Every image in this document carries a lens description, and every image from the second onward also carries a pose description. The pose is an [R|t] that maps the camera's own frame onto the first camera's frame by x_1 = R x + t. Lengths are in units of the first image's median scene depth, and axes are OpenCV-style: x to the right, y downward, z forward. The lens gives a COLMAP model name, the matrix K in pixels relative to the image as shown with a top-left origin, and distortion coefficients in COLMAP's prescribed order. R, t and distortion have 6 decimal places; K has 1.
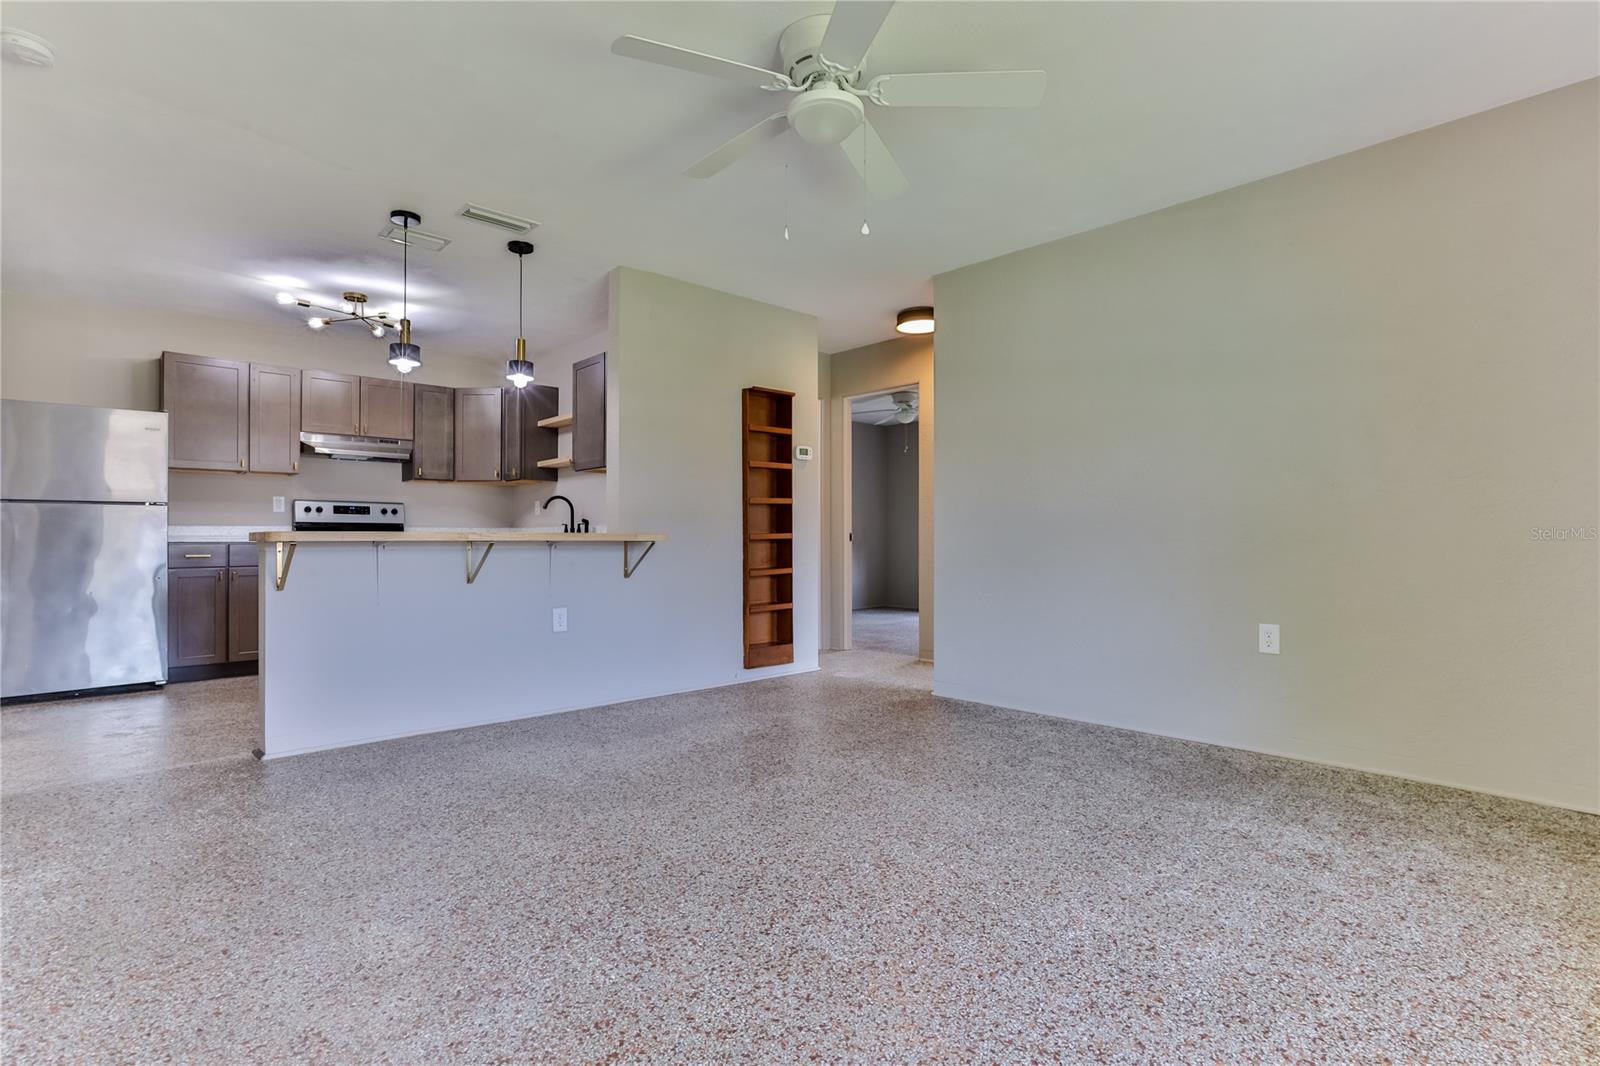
lens RADIAL K [[779.5, 0, 806.4], [0, 779.5, 532.4], [0, 0, 1]] dist [-0.030744, 0.018388]
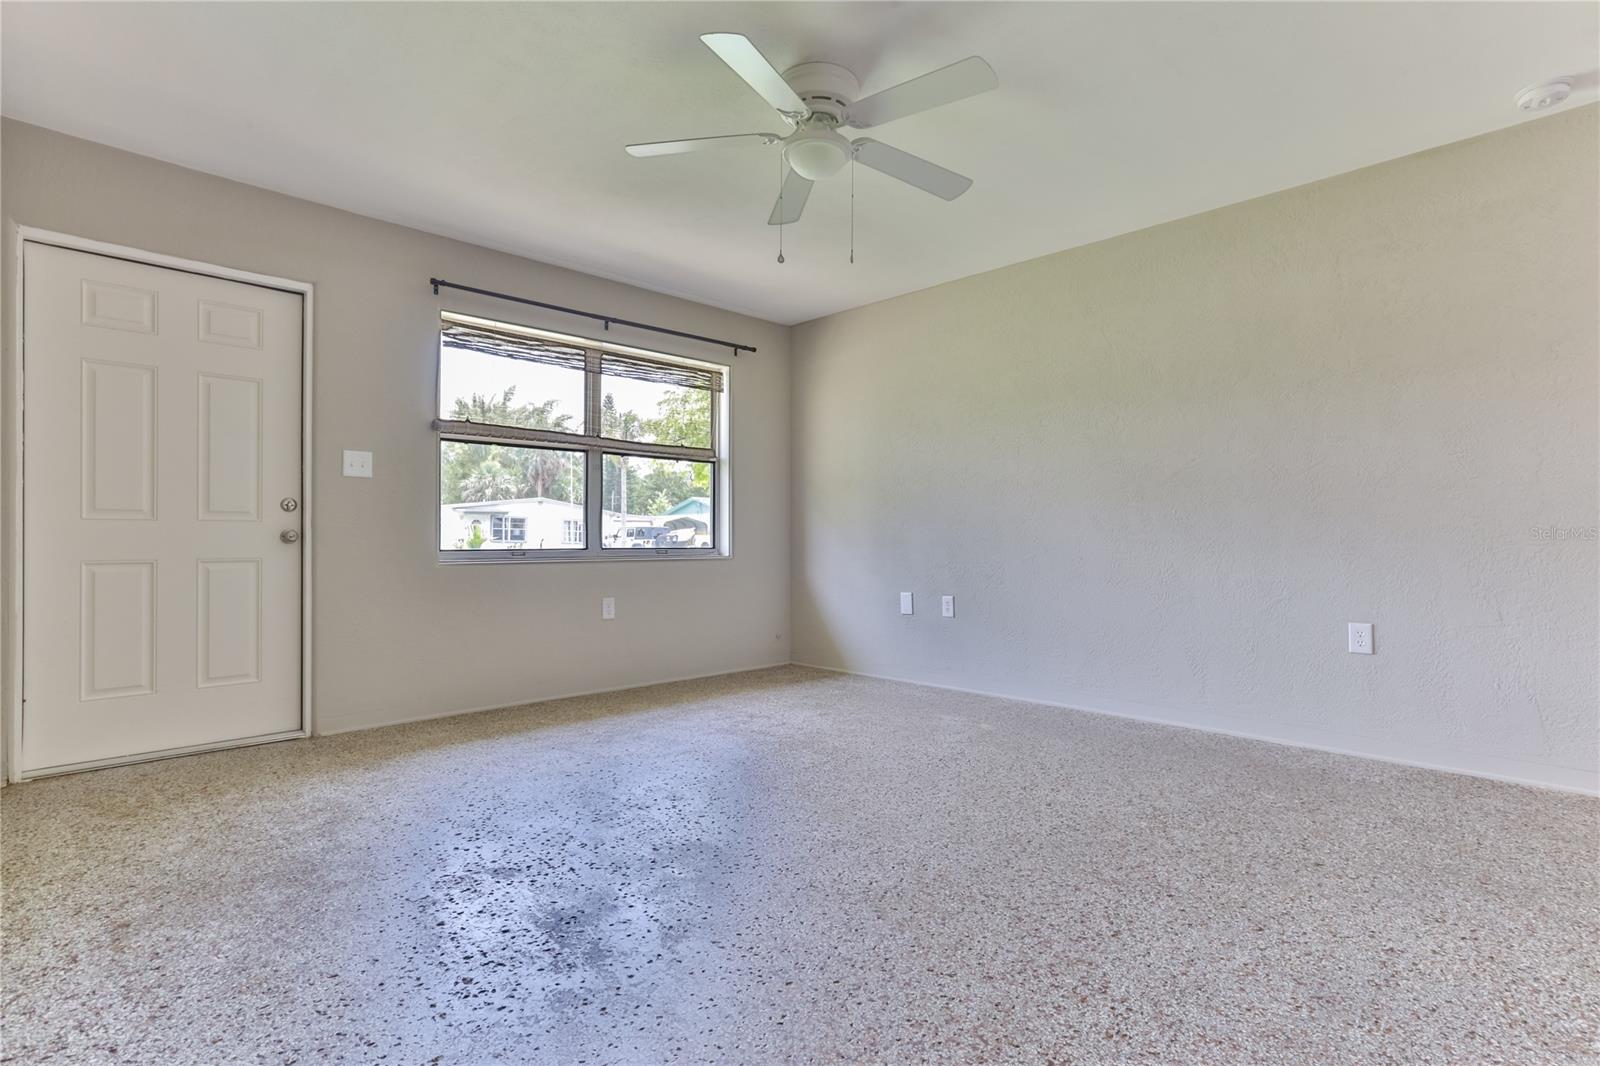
lens RADIAL K [[779.5, 0, 805.1], [0, 779.5, 542.6], [0, 0, 1]] dist [-0.030744, 0.018388]
pose [[-0.999770, 0.000620, -0.021430, 0.032240], [0.000617, 1.000000, 0.000129, 0.008167], [0.021430, 0.000115, -0.999770, 1.063454]]
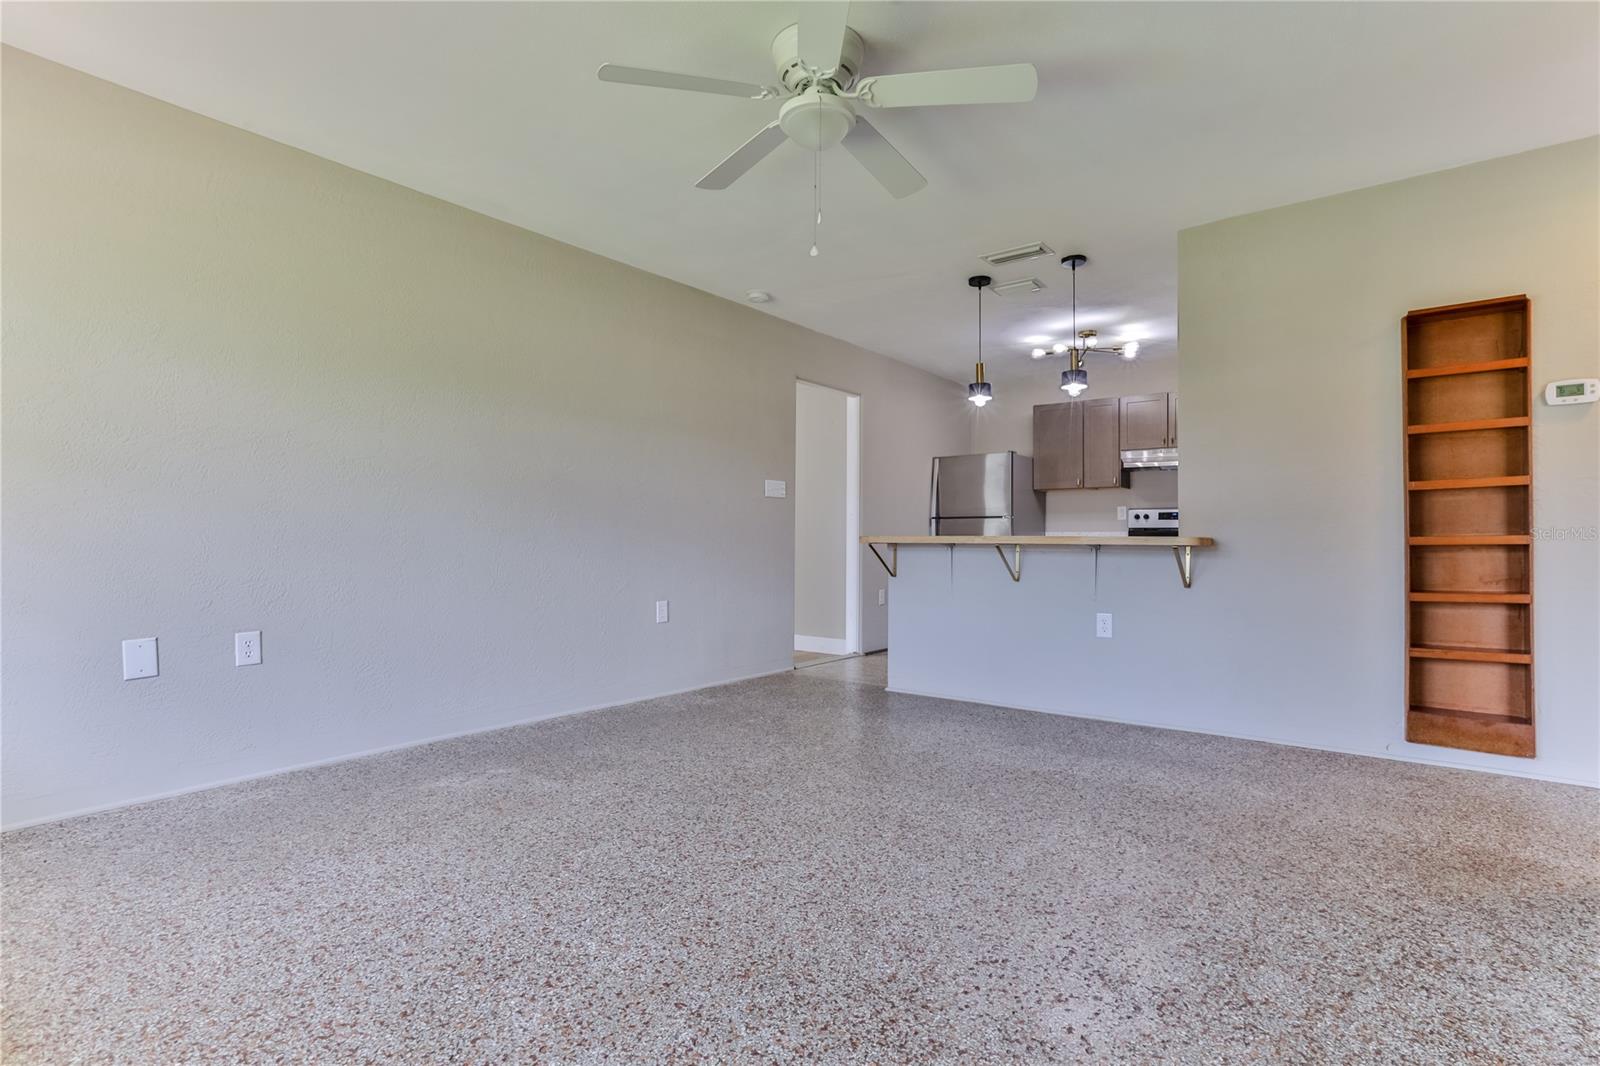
lens RADIAL K [[779.5, 0, 816.6], [0, 779.5, 535.8], [0, 0, 1]] dist [-0.030744, 0.018388]
pose [[0.161875, -0.004723, -0.986800, 0.514944], [0.002353, 0.999988, -0.004401, 0.002993], [0.986808, -0.001610, 0.161884, 0.425633]]
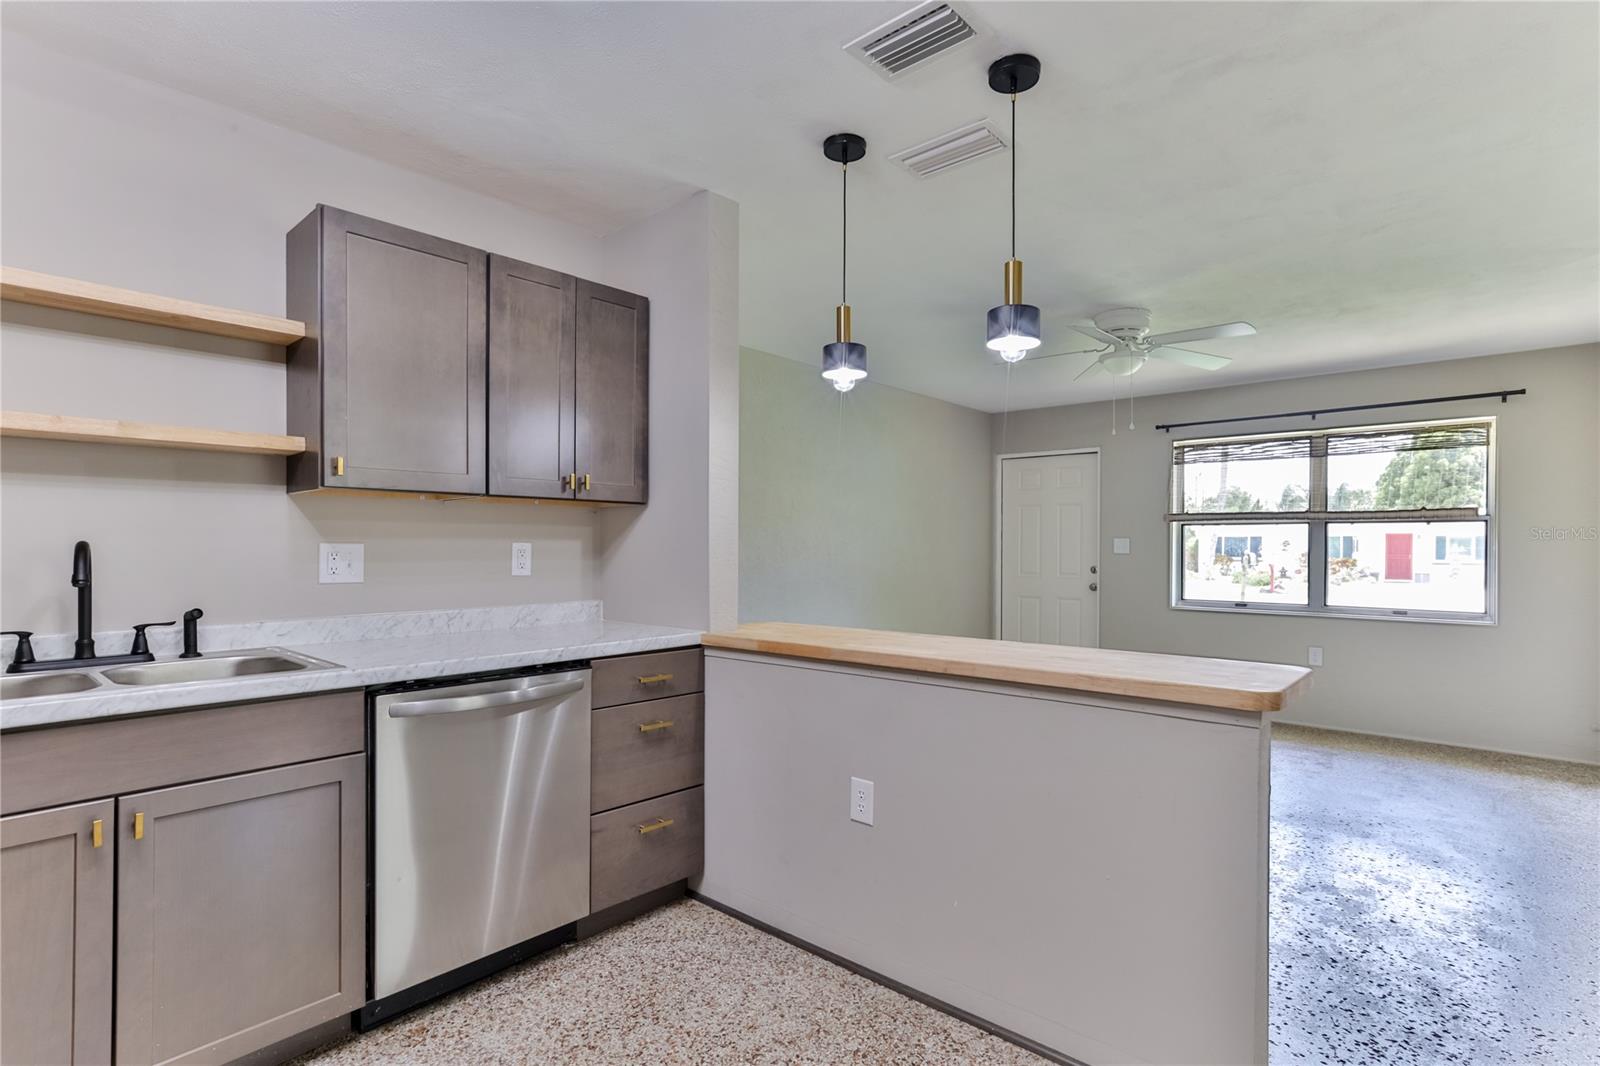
lens RADIAL K [[779.5, 0, 801.4], [0, 779.5, 555.7], [0, 0, 1]] dist [-0.030744, 0.018388]
pose [[-0.082201, -0.009604, 0.996570, -0.813790], [-0.011537, 0.999896, 0.008684, -0.059711], [-0.996549, -0.010784, -0.082303, 0.931151]]
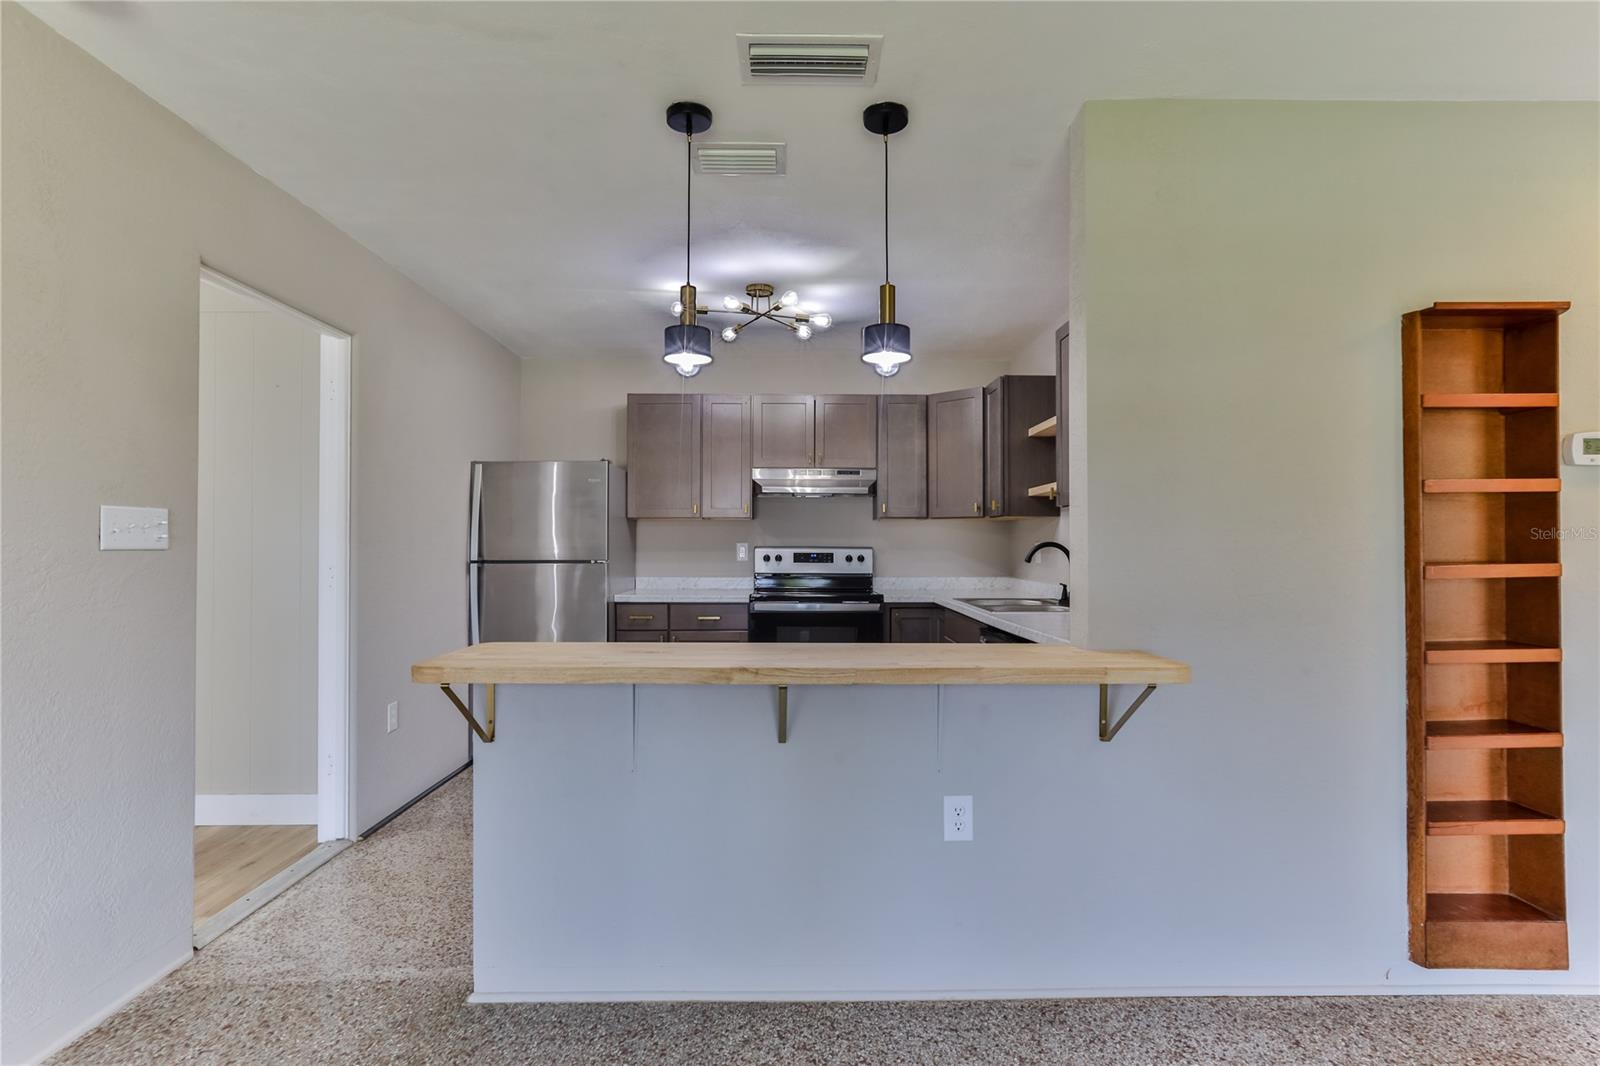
lens RADIAL K [[779.5, 0, 799.3], [0, 779.5, 538.8], [0, 0, 1]] dist [-0.030744, 0.018388]
pose [[0.733159, -0.001732, -0.680055, -0.039715], [0.002880, 0.999996, 0.000557, -0.064064], [0.680051, -0.002367, 0.733161, 0.485719]]
